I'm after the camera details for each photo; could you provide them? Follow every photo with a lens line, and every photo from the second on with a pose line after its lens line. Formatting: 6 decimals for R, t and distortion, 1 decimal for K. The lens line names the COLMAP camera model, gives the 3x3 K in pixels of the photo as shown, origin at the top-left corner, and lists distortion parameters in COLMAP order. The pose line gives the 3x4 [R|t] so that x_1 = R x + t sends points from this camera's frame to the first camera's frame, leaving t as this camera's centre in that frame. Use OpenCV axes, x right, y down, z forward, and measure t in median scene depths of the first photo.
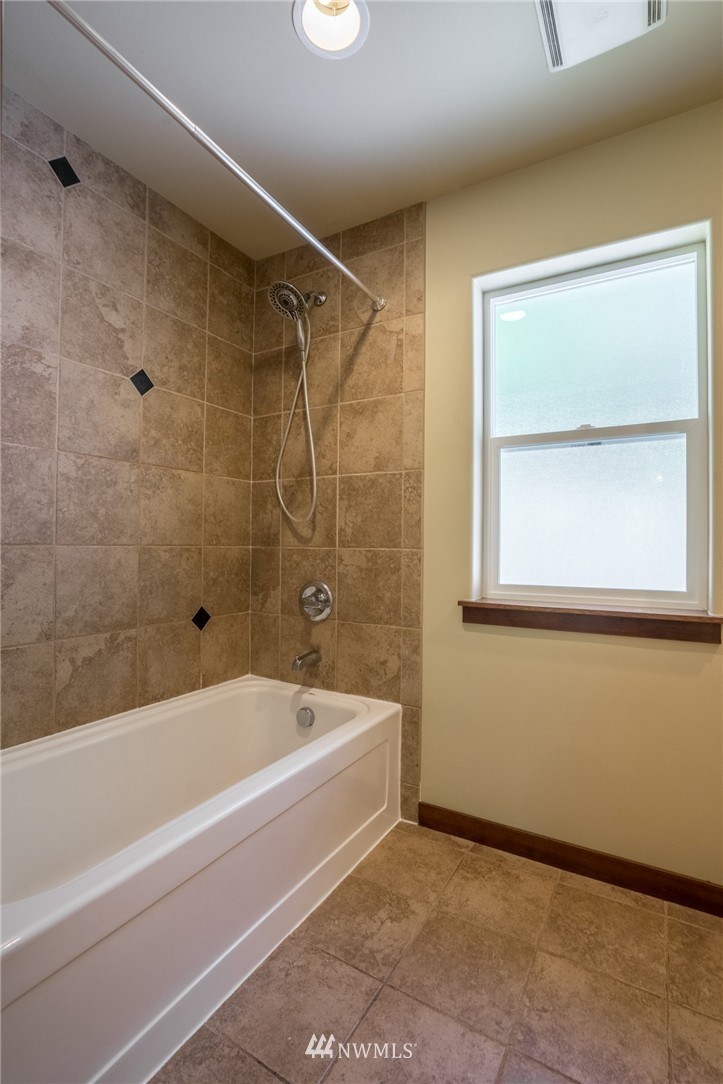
lens RADIAL K [[500.2, 0, 351.5], [0, 500.2, 543.0], [0, 0, 1]] dist [-0.061043, 0.024310]
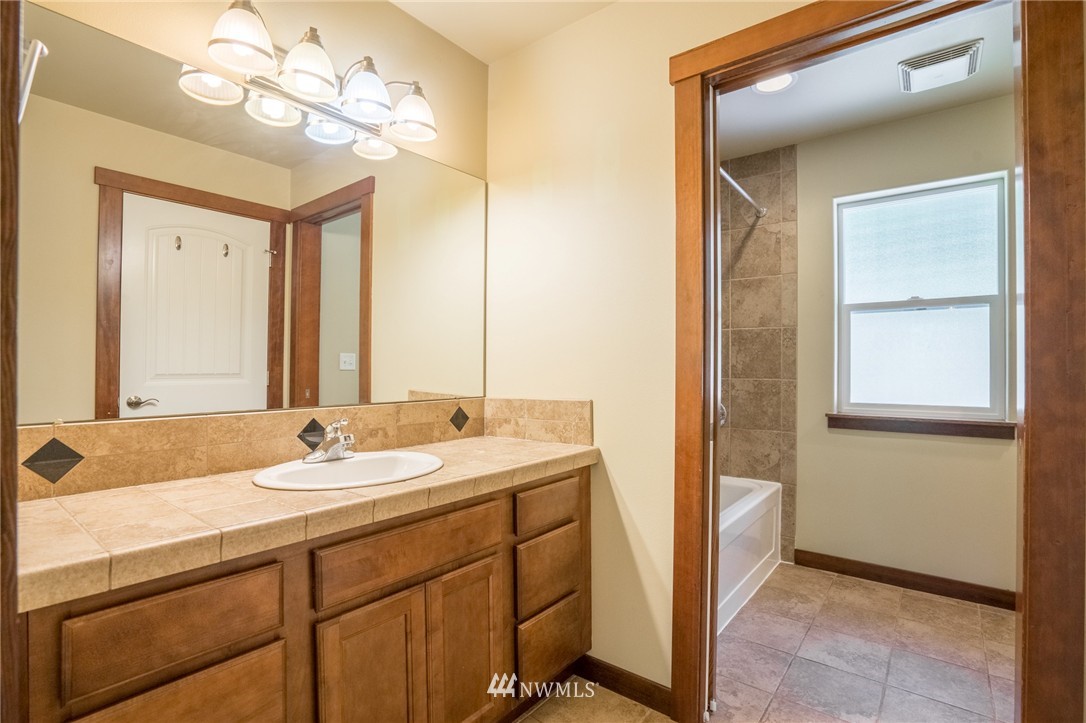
lens RADIAL K [[501.1, 0, 544.6], [0, 501.1, 367.1], [0, 0, 1]] dist [-0.061043, 0.024310]
pose [[0.992104, -0.004435, -0.125341, -0.422297], [0.004568, 0.999989, 0.000776, -0.029308], [0.125337, -0.001343, 0.992113, -0.566359]]
